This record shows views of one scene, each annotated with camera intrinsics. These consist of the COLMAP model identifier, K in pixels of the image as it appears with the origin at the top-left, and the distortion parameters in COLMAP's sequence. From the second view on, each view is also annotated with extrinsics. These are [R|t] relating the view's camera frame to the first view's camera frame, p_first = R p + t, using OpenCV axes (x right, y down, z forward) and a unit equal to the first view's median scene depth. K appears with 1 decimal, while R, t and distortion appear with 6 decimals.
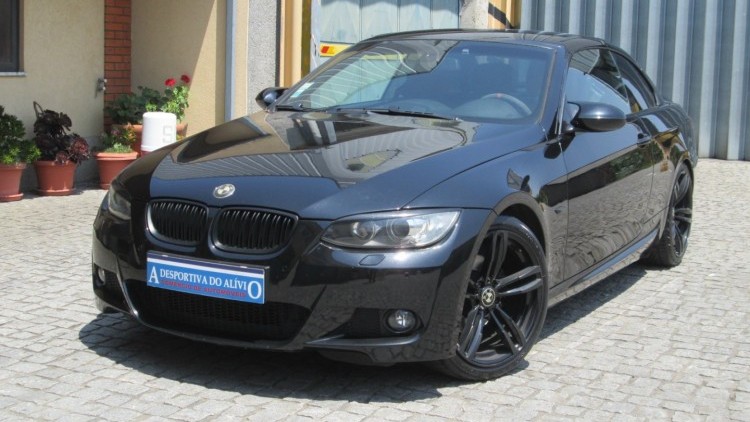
lens RADIAL K [[1035.3, 0, 355.0], [0, 1035.3, 209.7], [0, 0, 1]] dist [-0.056201, -0.017749]
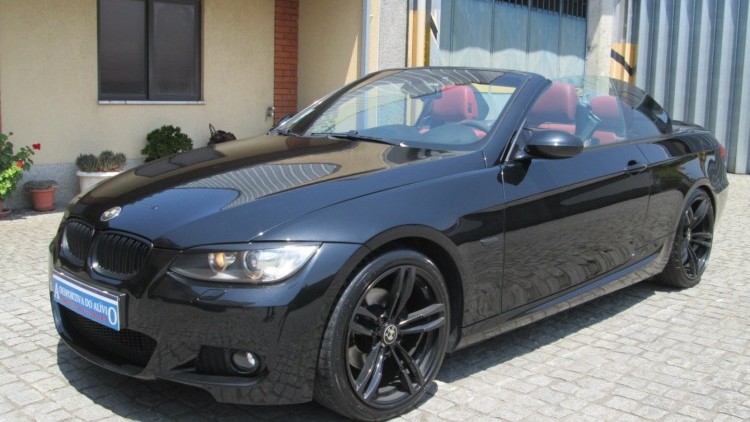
lens RADIAL K [[731.4, 0, 375.0], [0, 731.4, 211.0], [0, 0, 1]] dist [-0.074978, -0.009047]
pose [[0.971544, 0.037277, -0.233909, 0.231304], [-0.034502, 0.999277, 0.015948, -0.032200], [0.234335, -0.007423, 0.972128, 0.296075]]
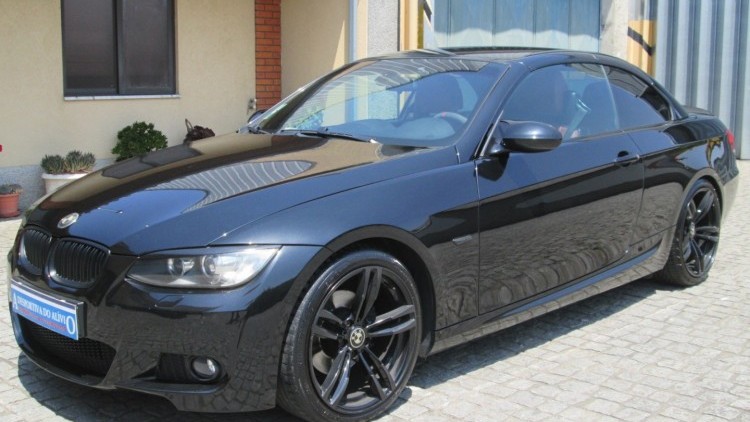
lens RADIAL K [[806.5, 0, 377.9], [0, 806.5, 223.0], [0, 0, 1]] dist [-0.022283, -0.211078]
pose [[0.971693, 0.021242, -0.235291, 0.268358], [-0.013846, 0.999358, 0.033040, -0.034826], [0.235842, -0.028847, 0.971363, 0.265883]]
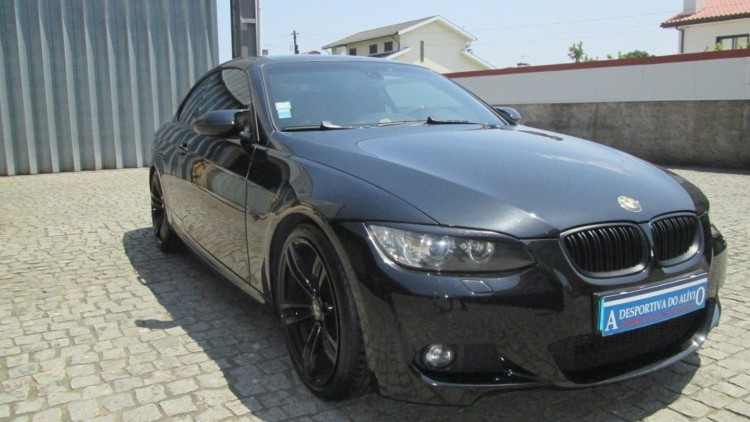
lens RADIAL K [[598.4, 0, 375.0], [0, 598.4, 211.0], [0, 0, 1]] dist [-0.060376, 0.007522]
pose [[0.534668, -0.167718, 0.828251, -0.533213], [0.146271, 0.983681, 0.104768, -0.077804], [-0.832307, 0.065133, 0.550475, 0.720342]]
